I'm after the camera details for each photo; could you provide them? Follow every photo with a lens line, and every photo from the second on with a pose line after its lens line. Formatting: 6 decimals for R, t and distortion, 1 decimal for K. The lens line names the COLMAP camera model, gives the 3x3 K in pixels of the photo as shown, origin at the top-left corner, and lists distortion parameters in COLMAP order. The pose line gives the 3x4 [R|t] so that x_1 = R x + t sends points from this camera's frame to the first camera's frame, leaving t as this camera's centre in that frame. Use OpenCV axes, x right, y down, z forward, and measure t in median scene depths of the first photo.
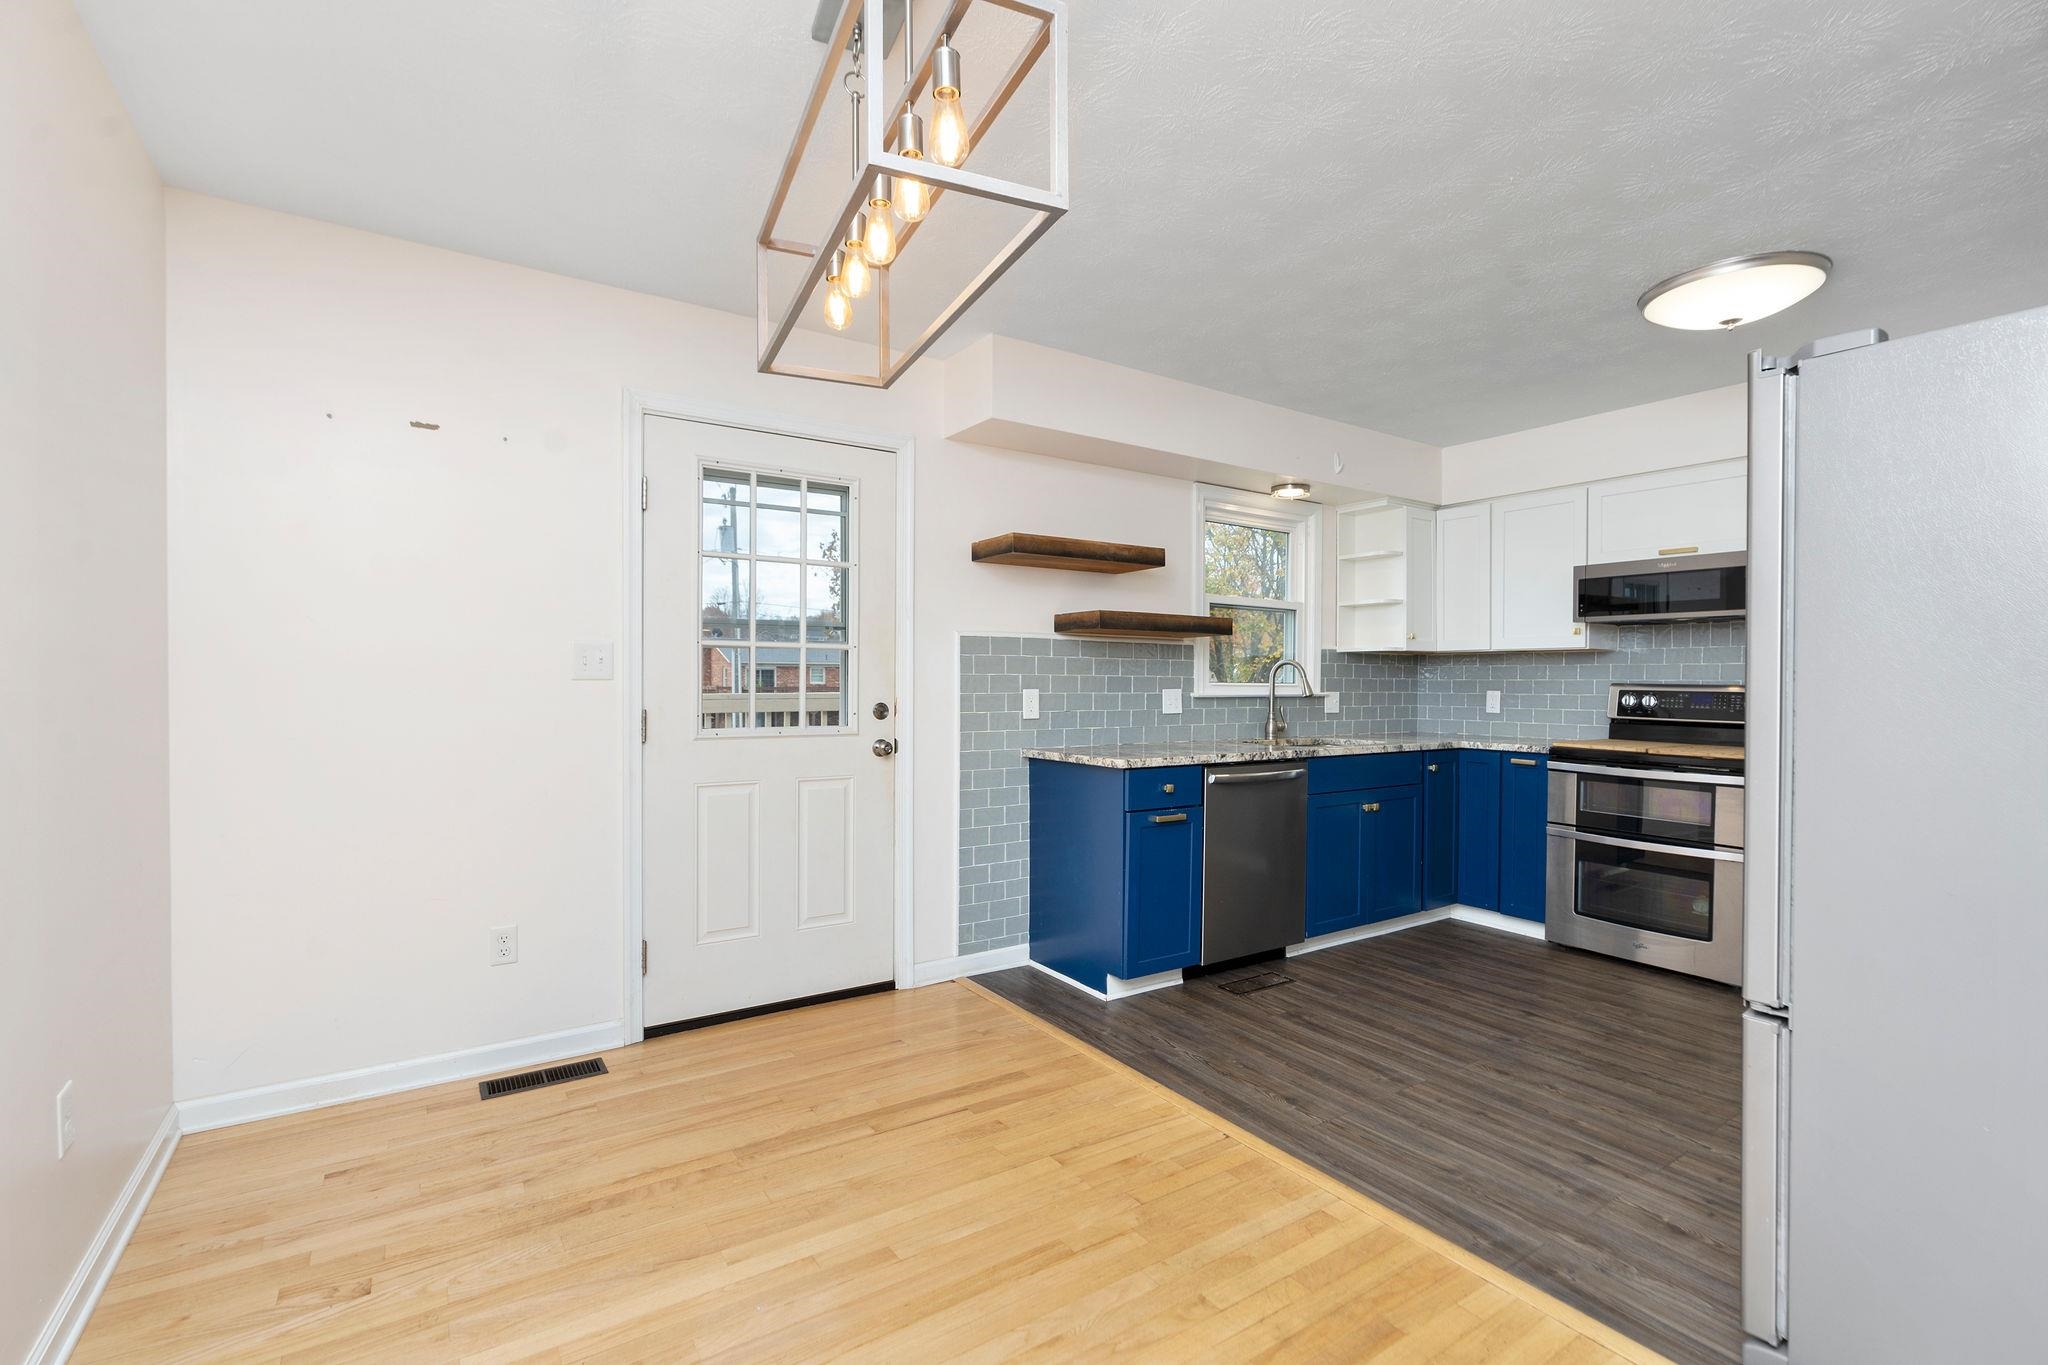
lens RADIAL K [[939.0, 0, 1015.0], [0, 939.0, 686.9], [0, 0, 1]] dist [-0.007947, 0.002521]
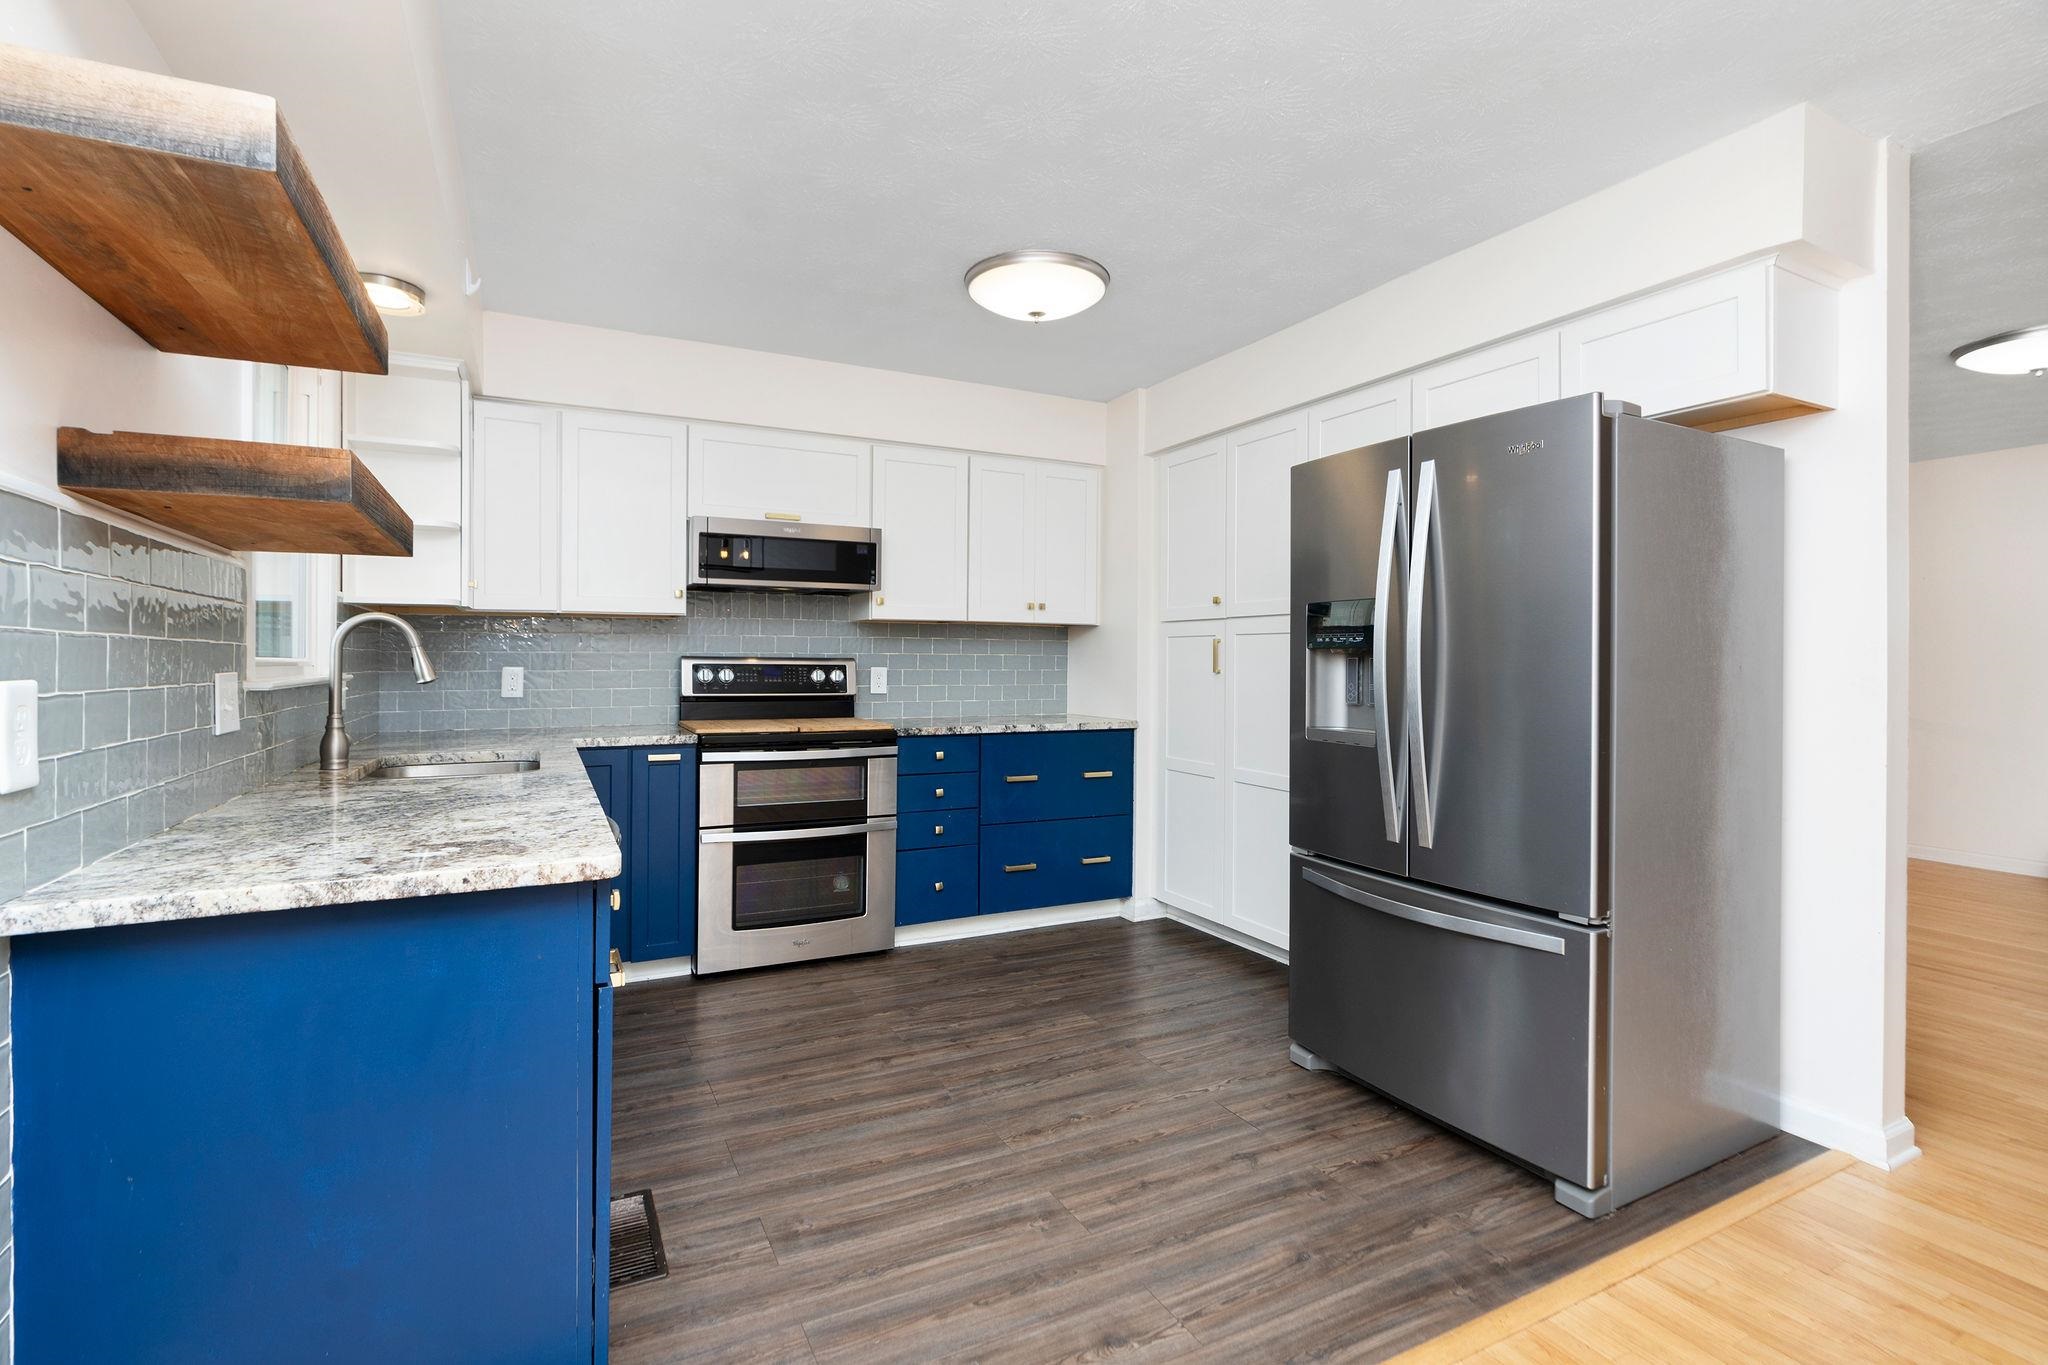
lens RADIAL K [[939.0, 0, 1014.4], [0, 939.0, 660.9], [0, 0, 1]] dist [-0.007947, 0.002521]
pose [[0.111073, -0.006044, 0.993794, -0.251978], [0.002715, 0.999980, 0.005778, -0.004691], [-0.993809, 0.002057, 0.111087, 0.792994]]
